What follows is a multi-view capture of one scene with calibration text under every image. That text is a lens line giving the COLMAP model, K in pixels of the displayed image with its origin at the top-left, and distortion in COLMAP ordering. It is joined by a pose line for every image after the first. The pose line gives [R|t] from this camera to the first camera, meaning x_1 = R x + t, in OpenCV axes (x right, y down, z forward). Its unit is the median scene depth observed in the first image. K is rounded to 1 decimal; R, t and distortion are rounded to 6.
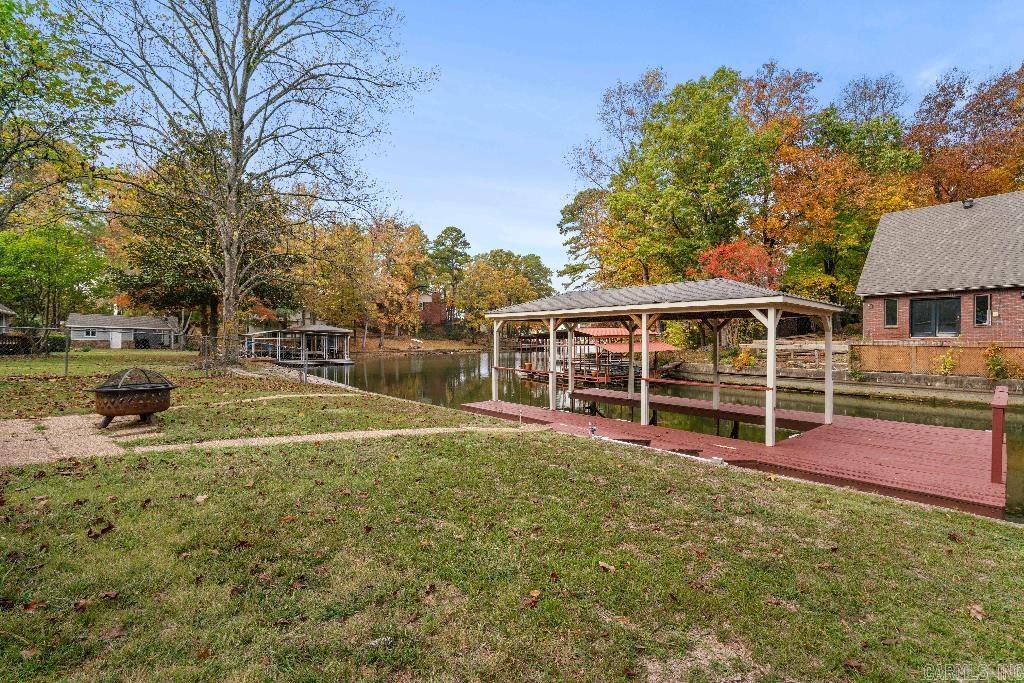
lens RADIAL K [[464.2, 0, 512.0], [0, 464.2, 341.5], [0, 0, 1]] dist [-0.022414, 0.000348]
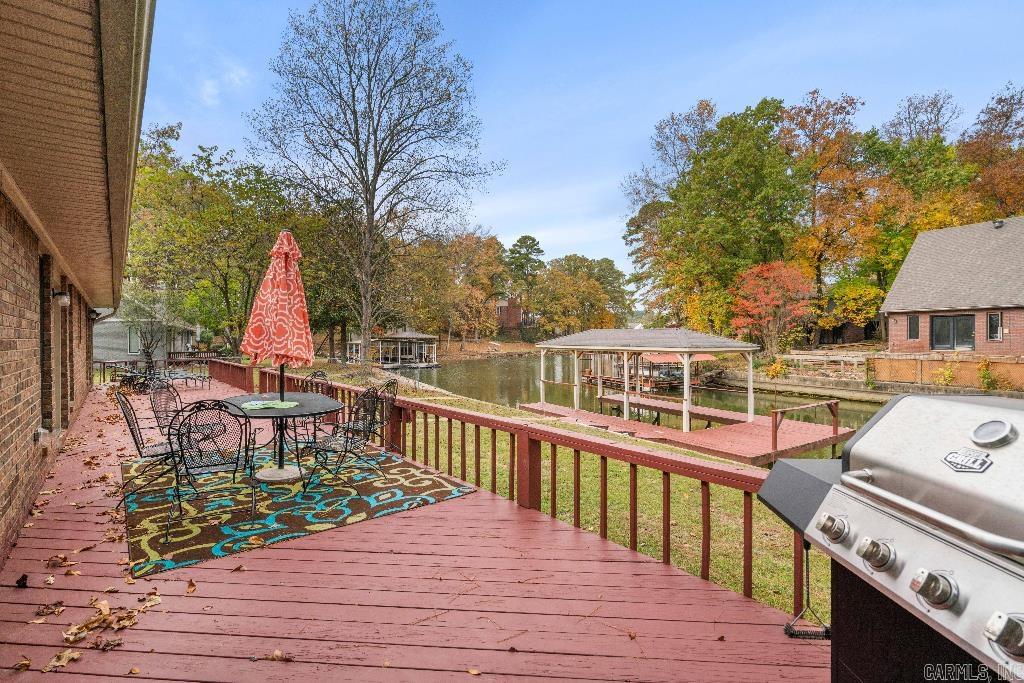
lens RADIAL K [[464.2, 0, 512.0], [0, 464.2, 341.5], [0, 0, 1]] dist [-0.022414, 0.000348]
pose [[0.986196, -0.003757, -0.165540, 0.022218], [0.004149, 0.999989, 0.002022, -0.013808], [0.165531, -0.002681, 0.986201, -0.093765]]
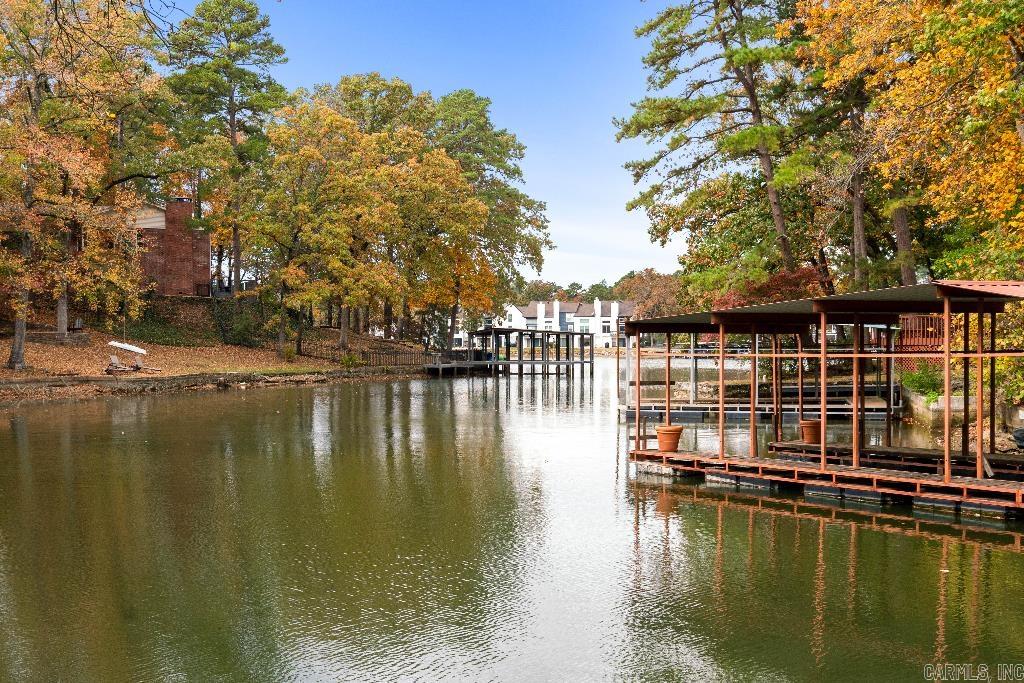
lens RADIAL K [[1237.6, 0, 515.1], [0, 1237.6, 418.3], [0, 0, 1]] dist [0.019826, 0.018702]
pose [[0.992127, -0.010005, 0.124835, -0.076221], [0.003226, 0.998515, 0.054387, 0.002374], [-0.125193, -0.053556, 0.990686, 0.182448]]
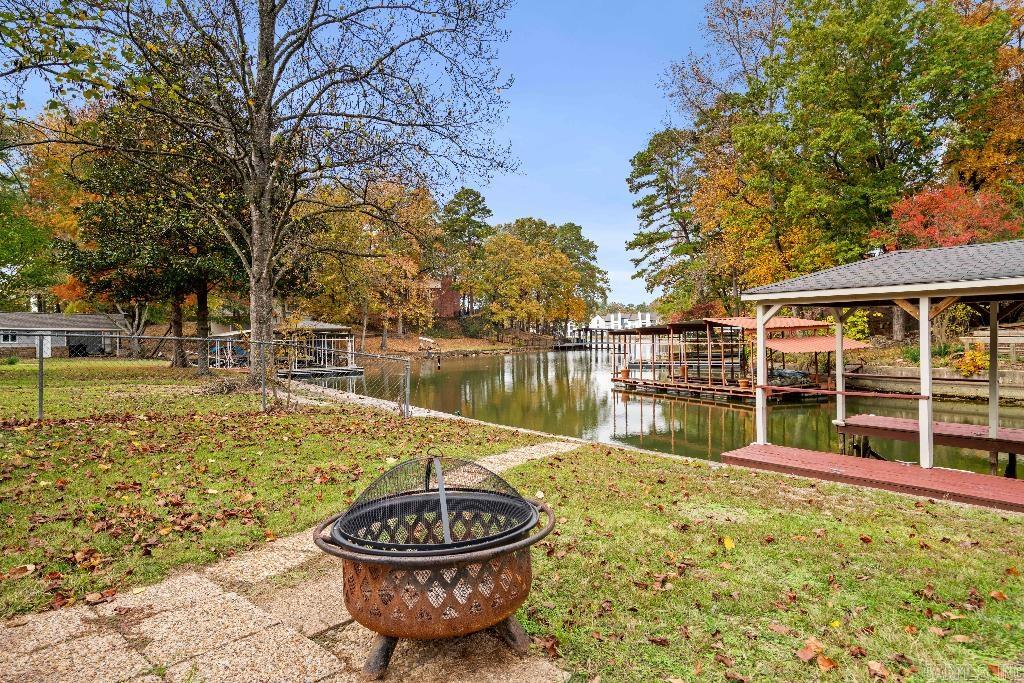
lens RADIAL K [[592.8, 0, 512.0], [0, 592.8, 341.5], [0, 0, 1]] dist [-0.002858, -0.000674]
pose [[0.999482, -0.017516, -0.026985, -0.062842], [0.017665, 0.999830, 0.005299, -0.001805], [0.026887, -0.005773, 0.999622, 0.048926]]
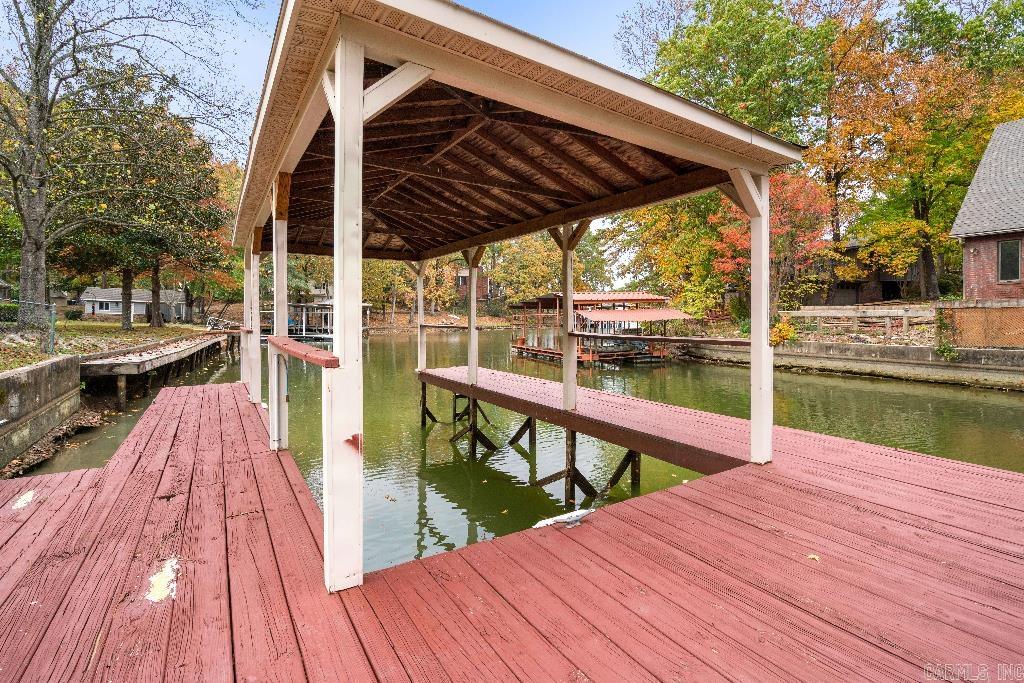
lens RADIAL K [[475.5, 0, 510.5], [0, 475.5, 316.2], [0, 0, 1]] dist [0.000390, 0.000001]
pose [[0.990018, -0.004067, -0.140882, 0.078359], [0.002922, 0.999961, -0.008332, 0.008367], [0.140910, 0.007837, 0.989991, 0.079979]]
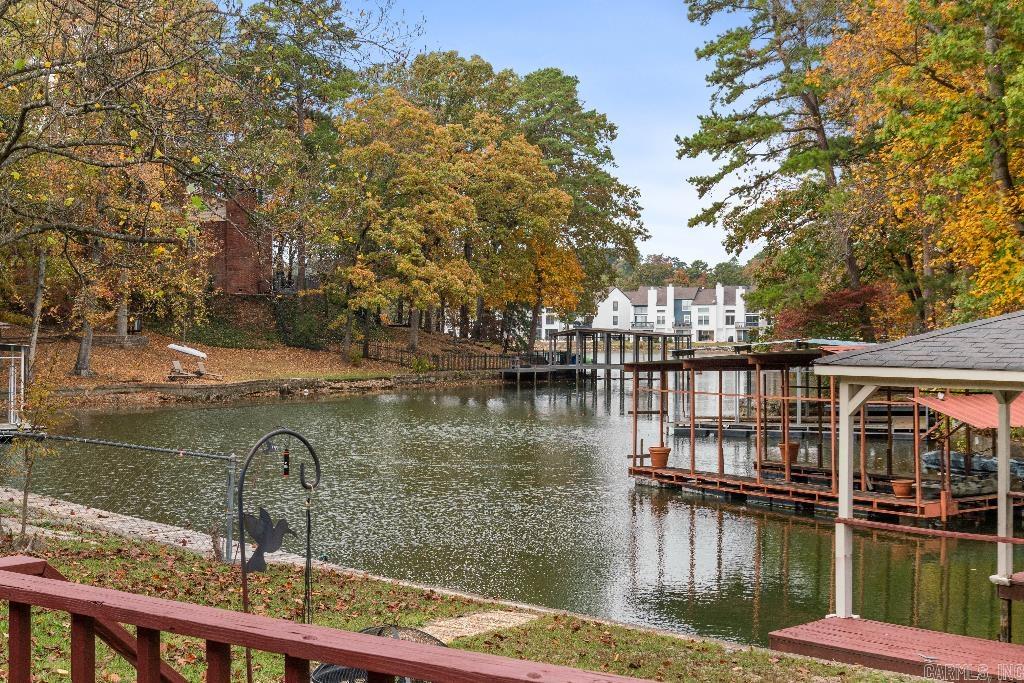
lens RADIAL K [[1521.7, 0, 512.0], [0, 1521.7, 341.5], [0, 0, 1]] dist [-0.006572, -0.004523]
pose [[0.998835, 0.003110, 0.048157, -0.065092], [-0.003143, 0.999995, 0.000603, -0.014950], [-0.048155, -0.000754, 0.998840, -0.023518]]
